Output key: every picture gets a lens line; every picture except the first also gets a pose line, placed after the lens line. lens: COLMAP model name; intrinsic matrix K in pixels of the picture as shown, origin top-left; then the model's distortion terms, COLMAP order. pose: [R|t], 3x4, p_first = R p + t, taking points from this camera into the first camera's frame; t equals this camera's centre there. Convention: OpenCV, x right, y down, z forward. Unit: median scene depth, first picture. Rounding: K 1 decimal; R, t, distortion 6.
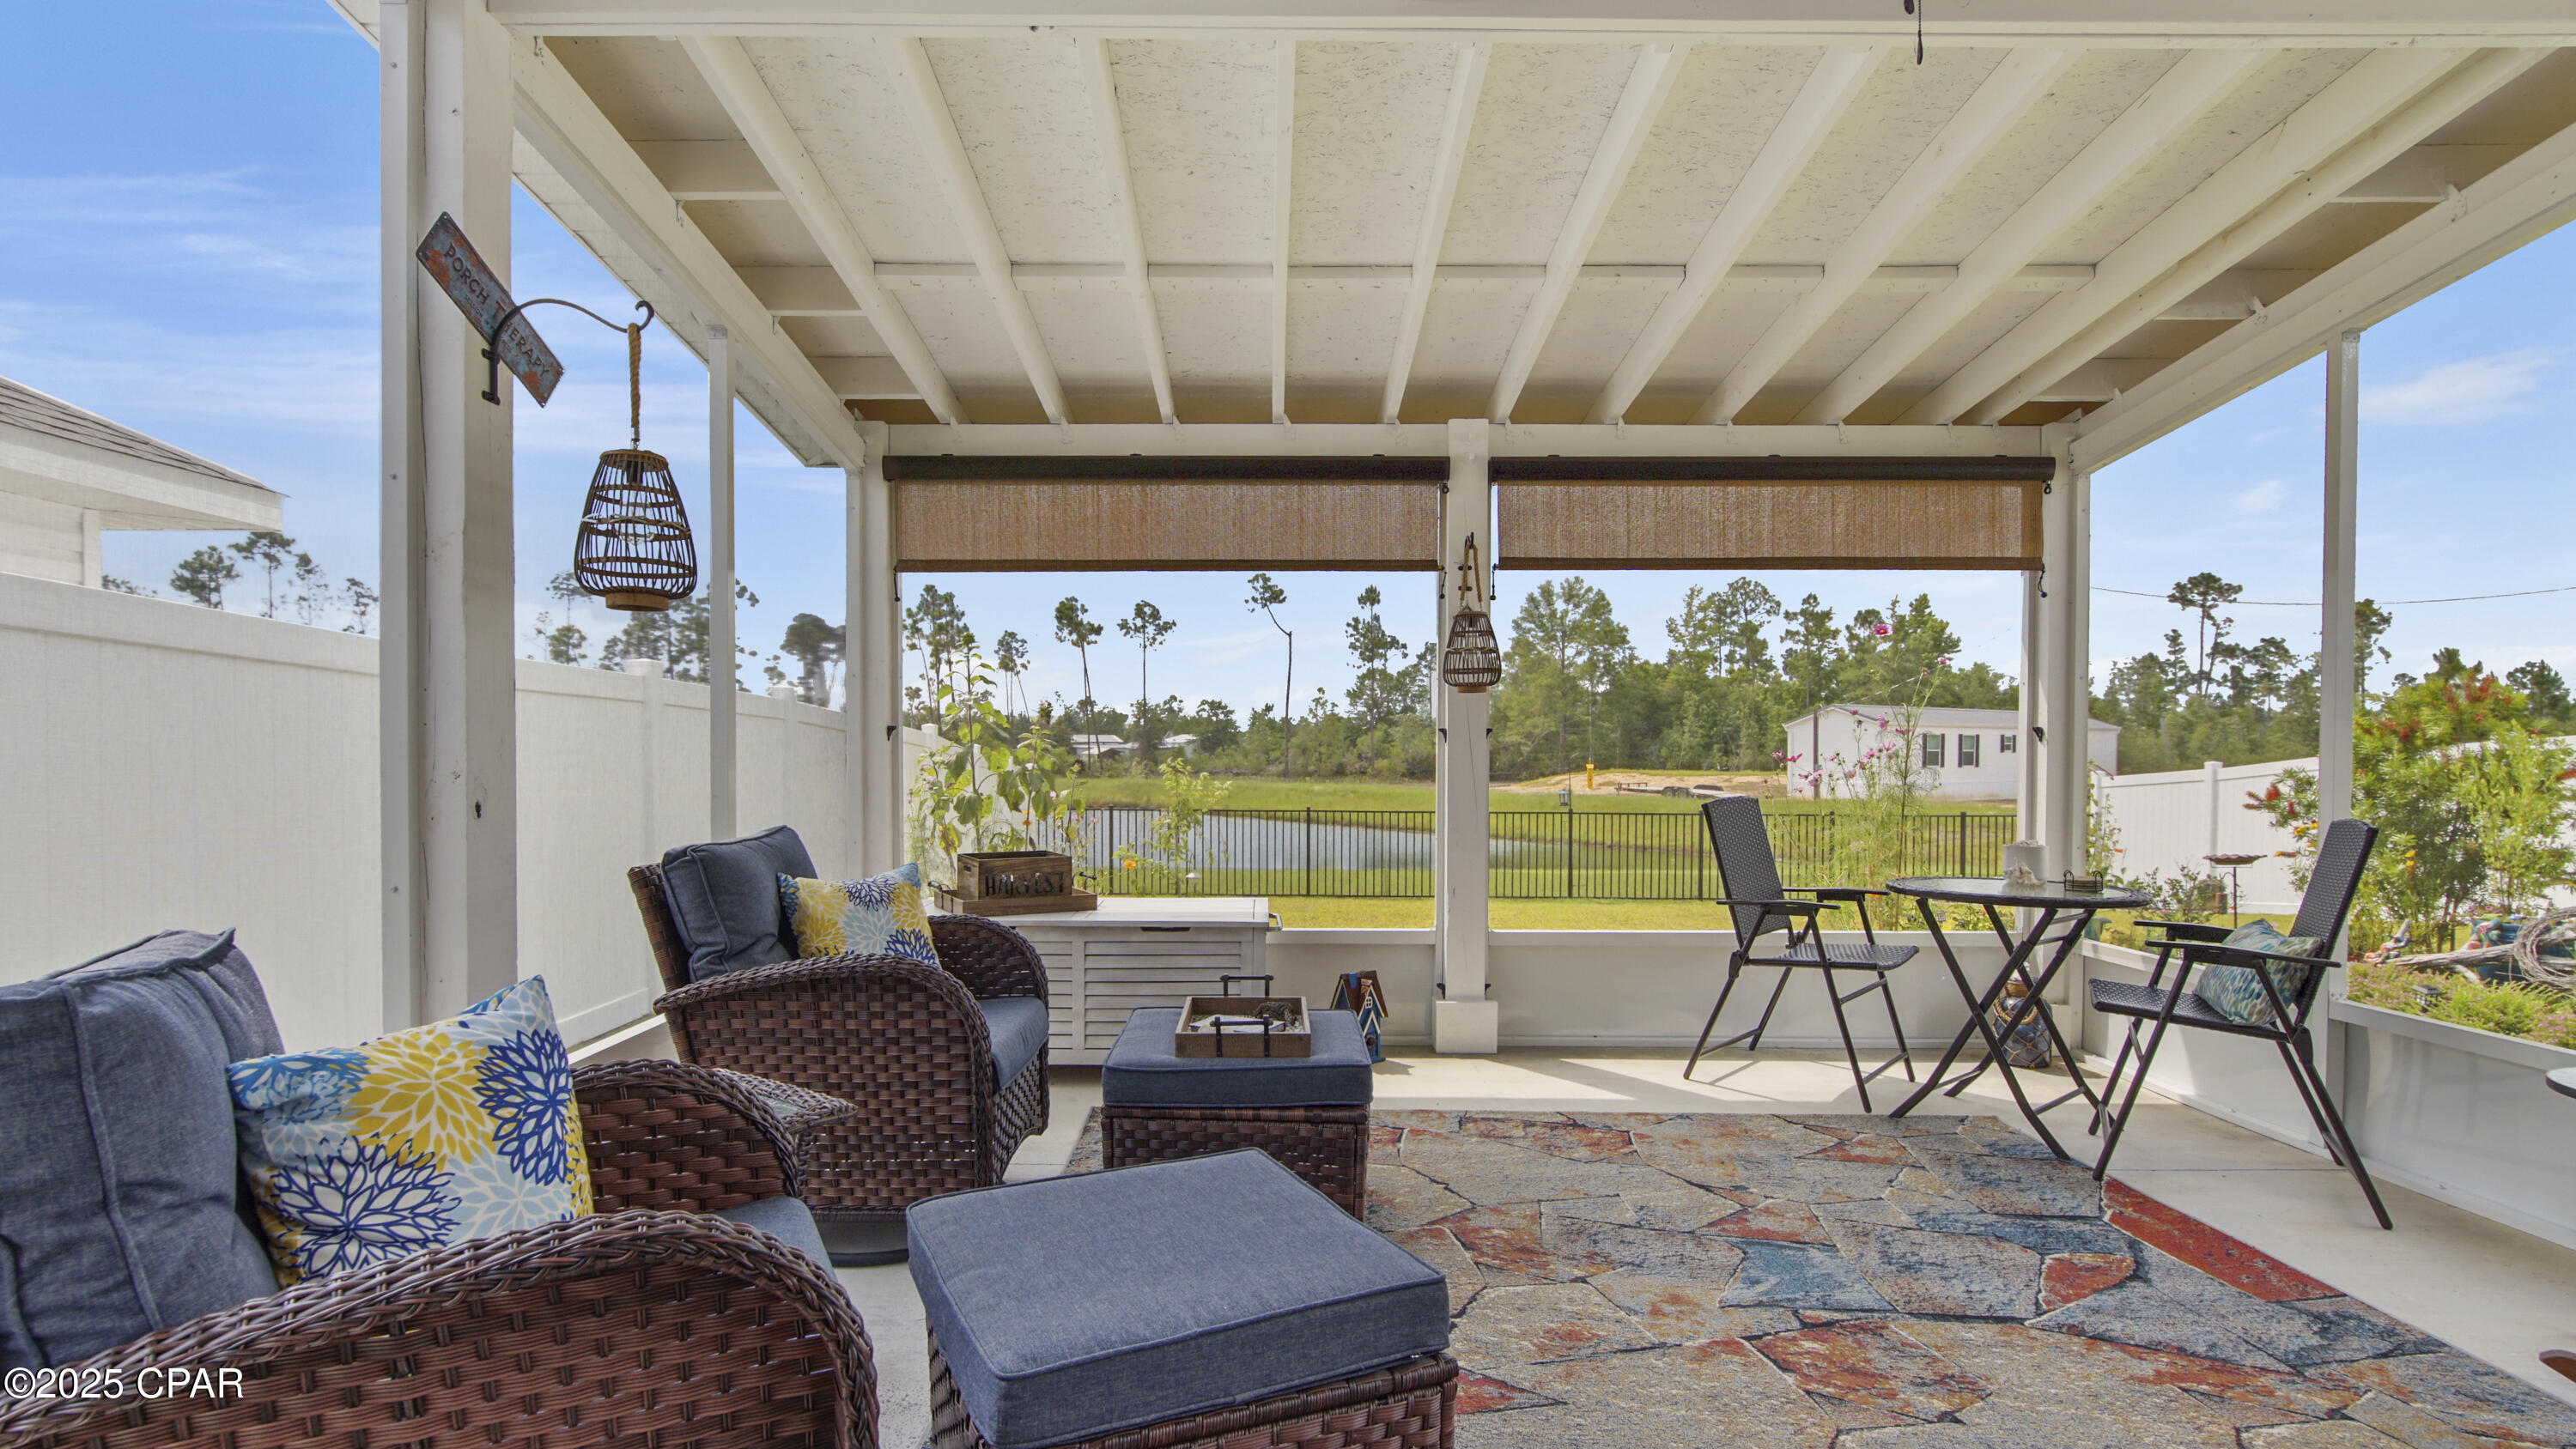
lens RADIAL K [[1218.6, 0, 1281.5], [0, 1218.6, 764.5], [0, 0, 1]] dist [-0.000794, 0.000004]
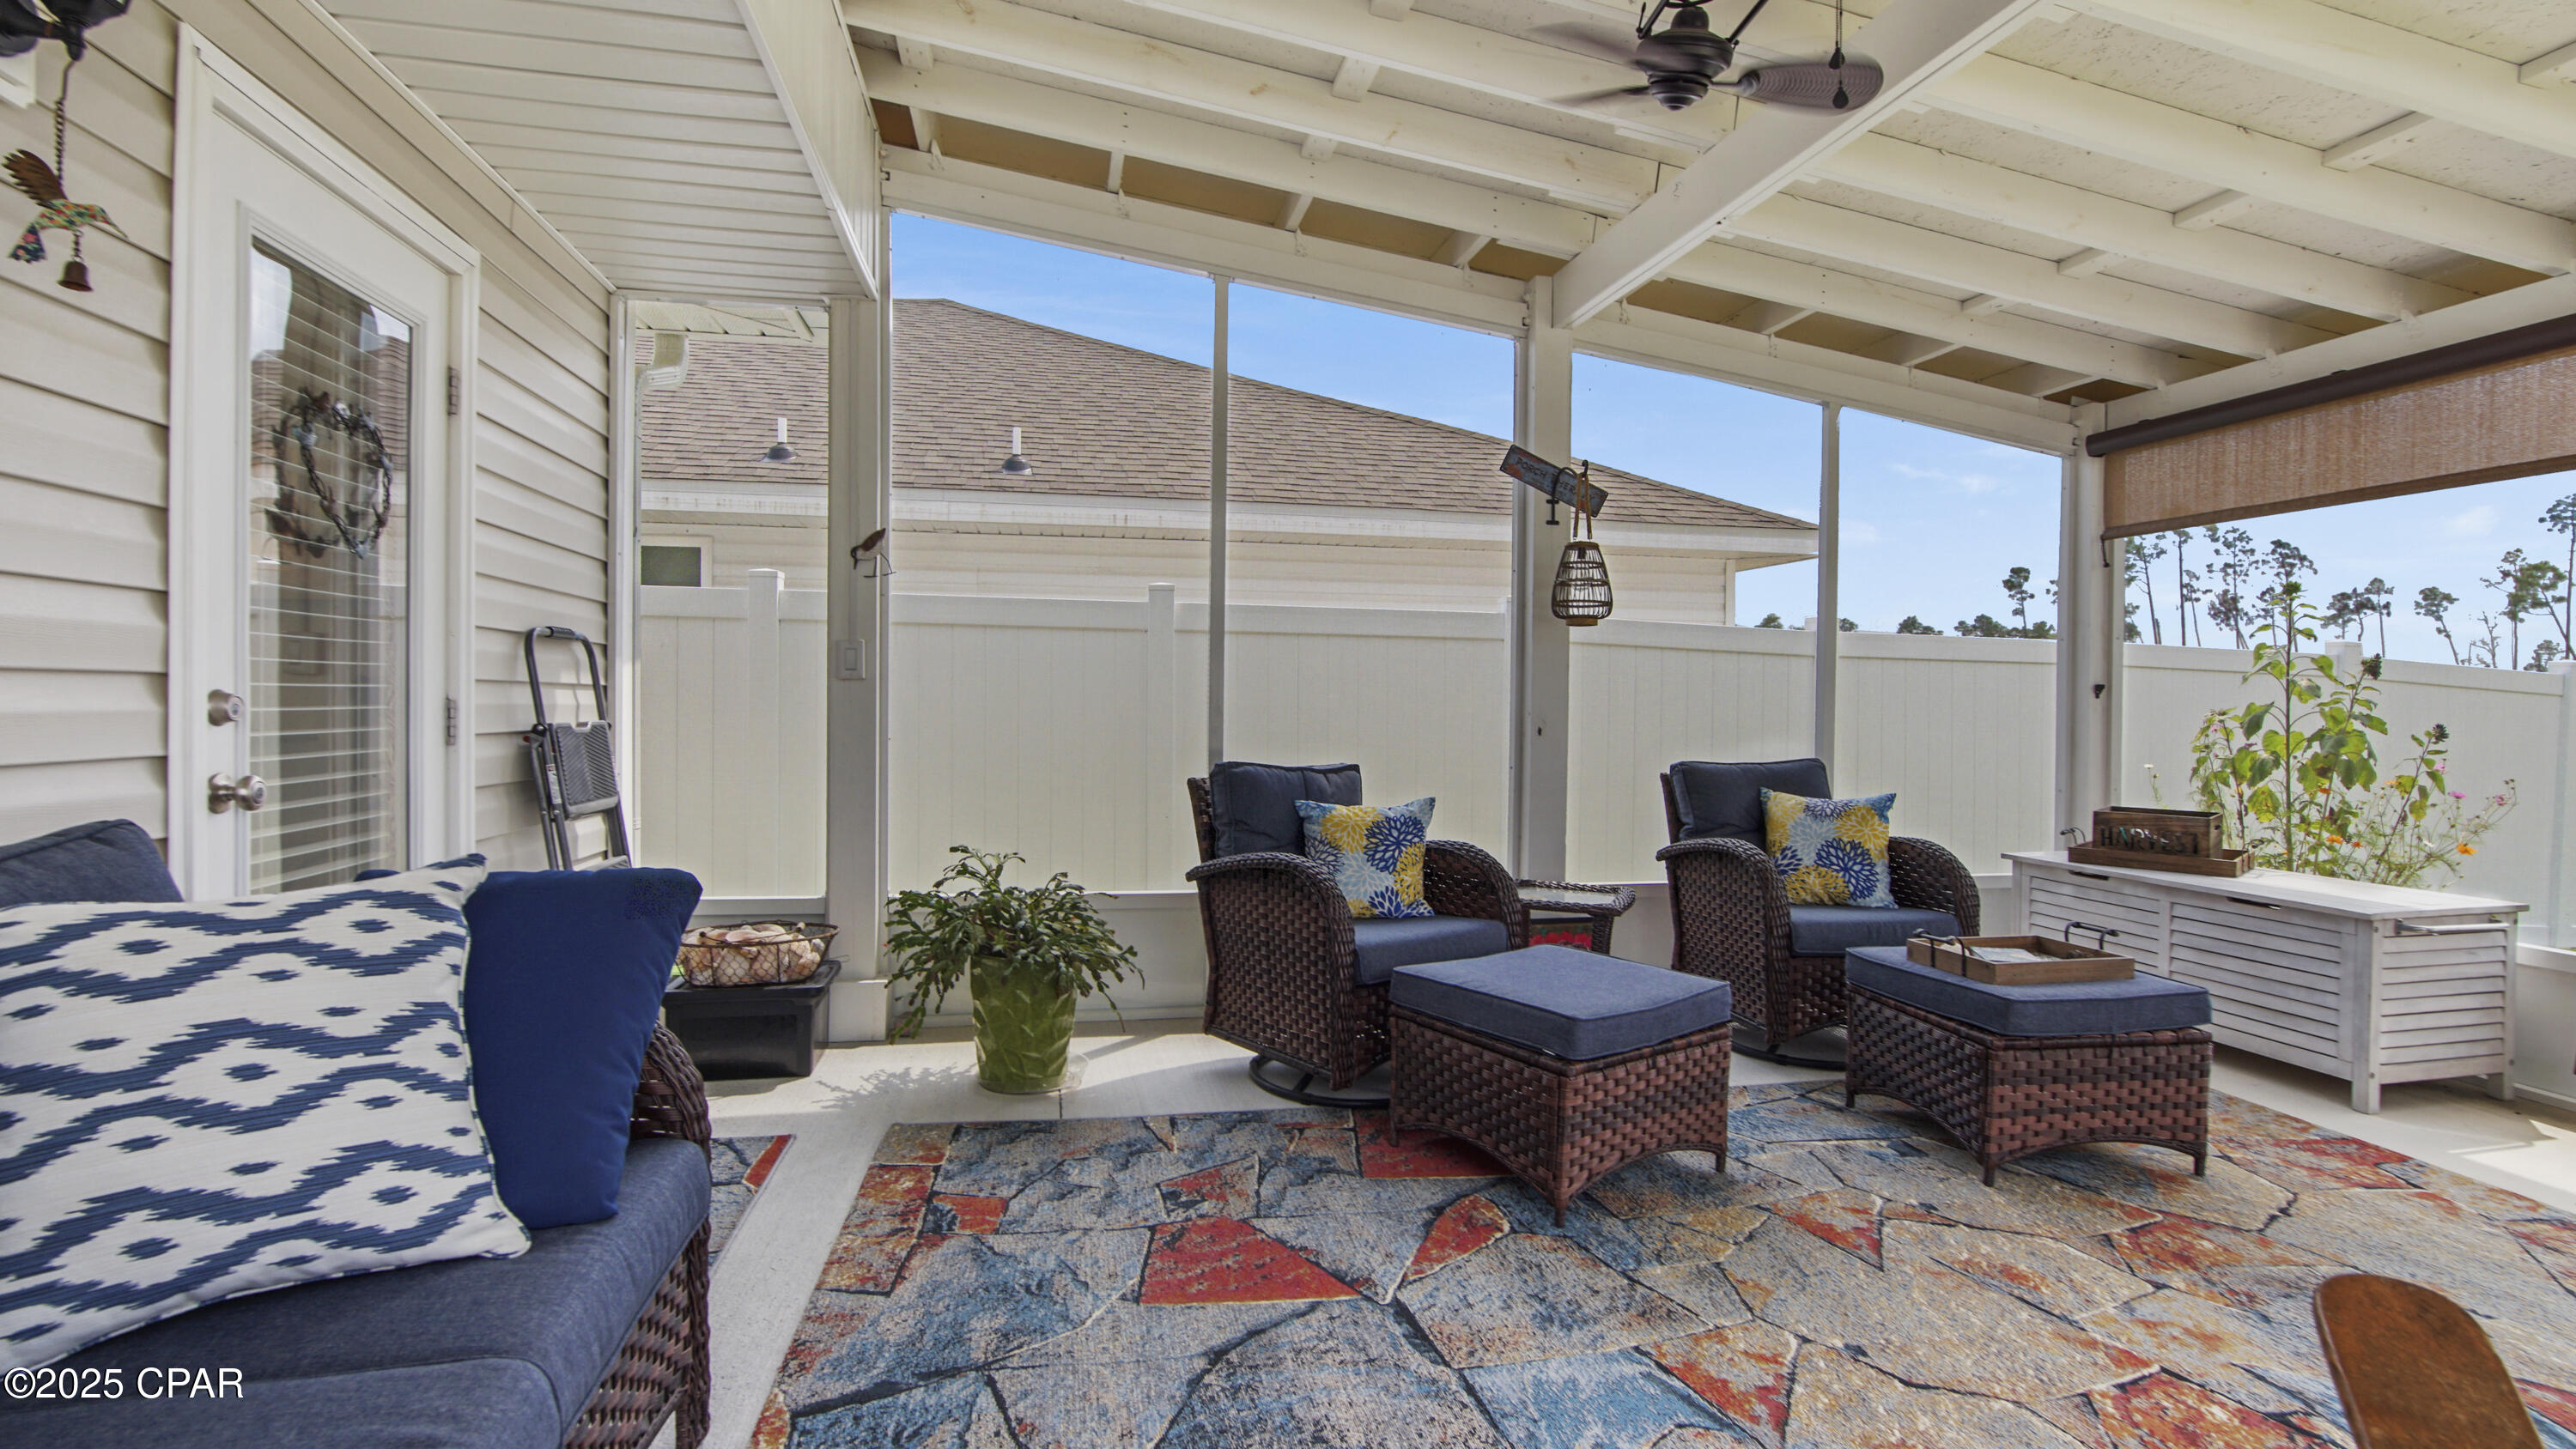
lens RADIAL K [[1169.3, 0, 1288.0], [0, 1169.3, 724.5], [0, 0, 1]] dist [-0.017387, 0.000271]
pose [[0.194780, 0.021980, -0.980601, 0.800065], [-0.021091, 0.999612, 0.018217, 0.000197], [0.980620, 0.017133, 0.195168, 0.153157]]
